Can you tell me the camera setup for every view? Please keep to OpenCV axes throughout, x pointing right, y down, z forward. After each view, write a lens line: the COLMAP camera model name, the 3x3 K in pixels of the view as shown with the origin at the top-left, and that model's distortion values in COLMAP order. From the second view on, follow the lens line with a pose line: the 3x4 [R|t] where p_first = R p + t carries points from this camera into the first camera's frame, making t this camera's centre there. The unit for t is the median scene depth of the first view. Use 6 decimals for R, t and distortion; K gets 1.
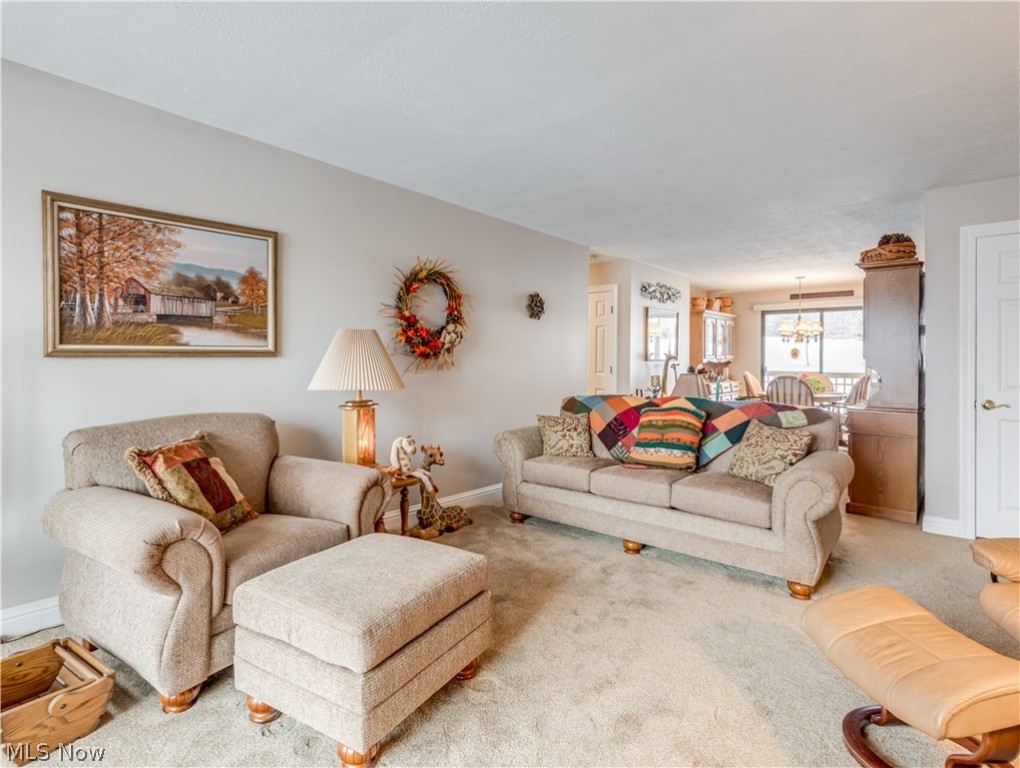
lens RADIAL K [[525.0, 0, 510.8], [0, 525.0, 375.6], [0, 0, 1]] dist [0.006250, -0.001092]
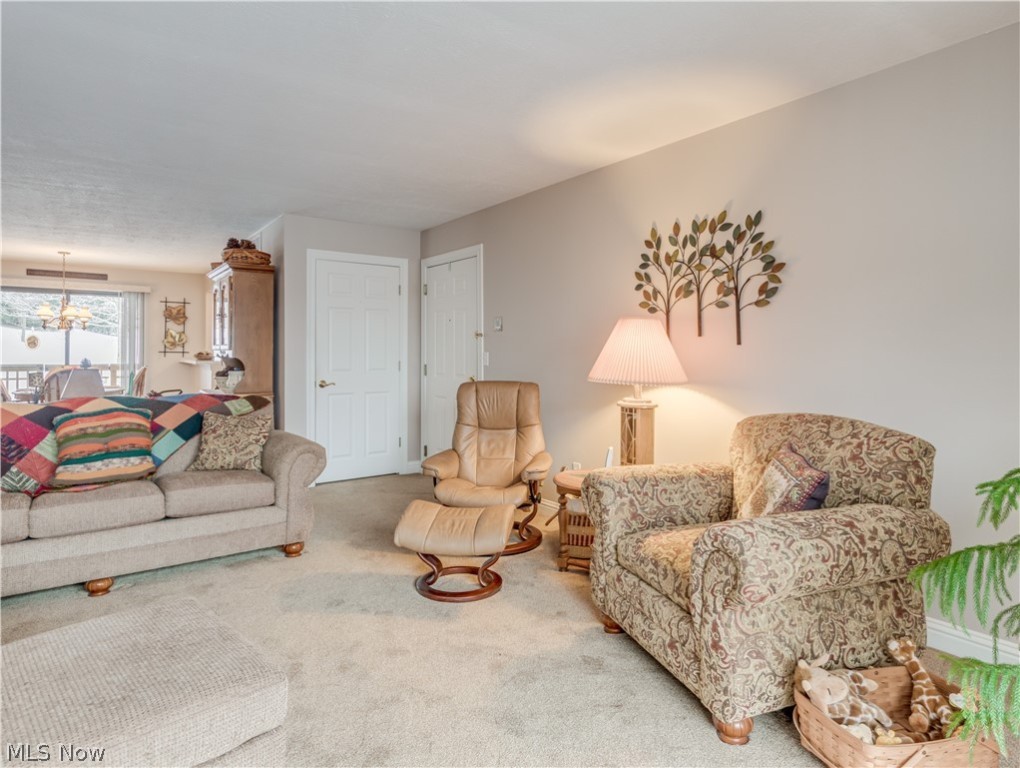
lens RADIAL K [[593.9, 0, 512.4], [0, 593.9, 380.5], [0, 0, 1]] dist [0.004359, 0.000687]
pose [[0.226212, -0.051813, 0.972699, -0.475711], [0.029527, 0.998490, 0.046320, -0.009506], [-0.973630, 0.018242, 0.227401, 0.176451]]
